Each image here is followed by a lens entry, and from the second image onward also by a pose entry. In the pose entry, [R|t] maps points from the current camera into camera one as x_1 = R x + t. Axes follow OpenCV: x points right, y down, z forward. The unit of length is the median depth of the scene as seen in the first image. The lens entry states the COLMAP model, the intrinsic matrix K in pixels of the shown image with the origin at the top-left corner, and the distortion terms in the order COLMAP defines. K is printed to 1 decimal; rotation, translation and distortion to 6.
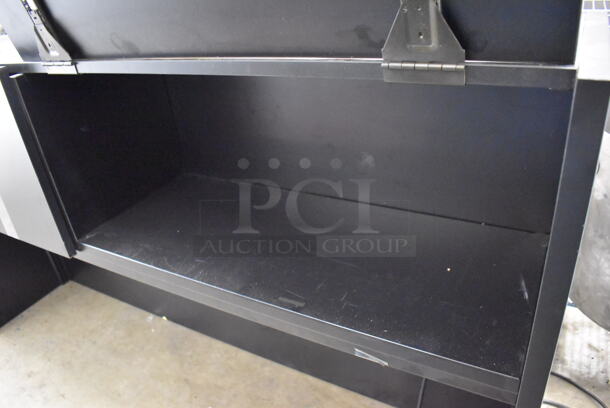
lens RADIAL K [[474.1, 0, 305.0], [0, 474.1, 204.0], [0, 0, 1]] dist [-0.094792, 0.008468]
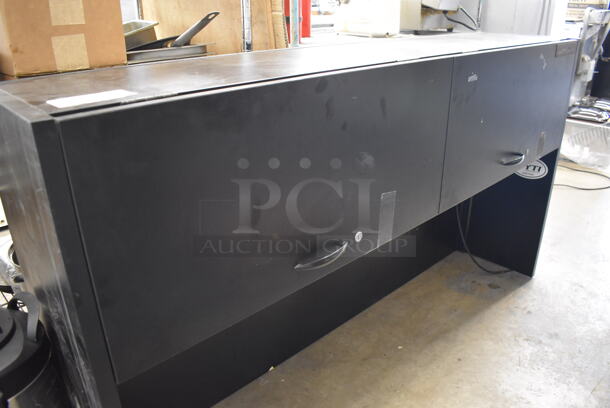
lens RADIAL K [[474.1, 0, 305.0], [0, 474.1, 204.0], [0, 0, 1]] dist [-0.094792, 0.008468]
pose [[0.296737, -0.291607, 0.909347, -1.125487], [0.445472, 0.884551, 0.138290, -0.151033], [-0.844690, 0.364053, 0.392382, 0.517226]]
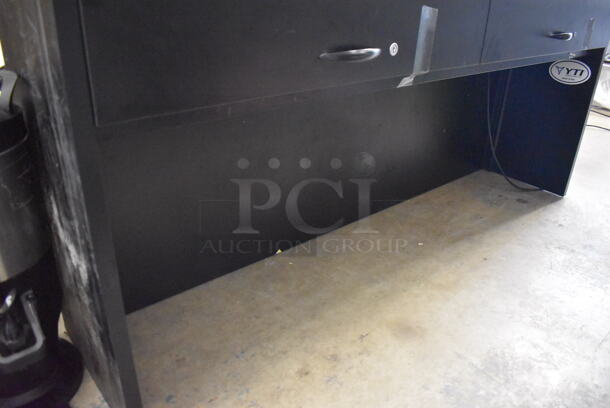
lens RADIAL K [[474.1, 0, 305.0], [0, 474.1, 204.0], [0, 0, 1]] dist [-0.094792, 0.008468]
pose [[0.336087, -0.319118, 0.886120, -1.109458], [0.392943, 0.902562, 0.176004, 0.041891], [-0.855945, 0.289042, 0.428735, 0.634157]]
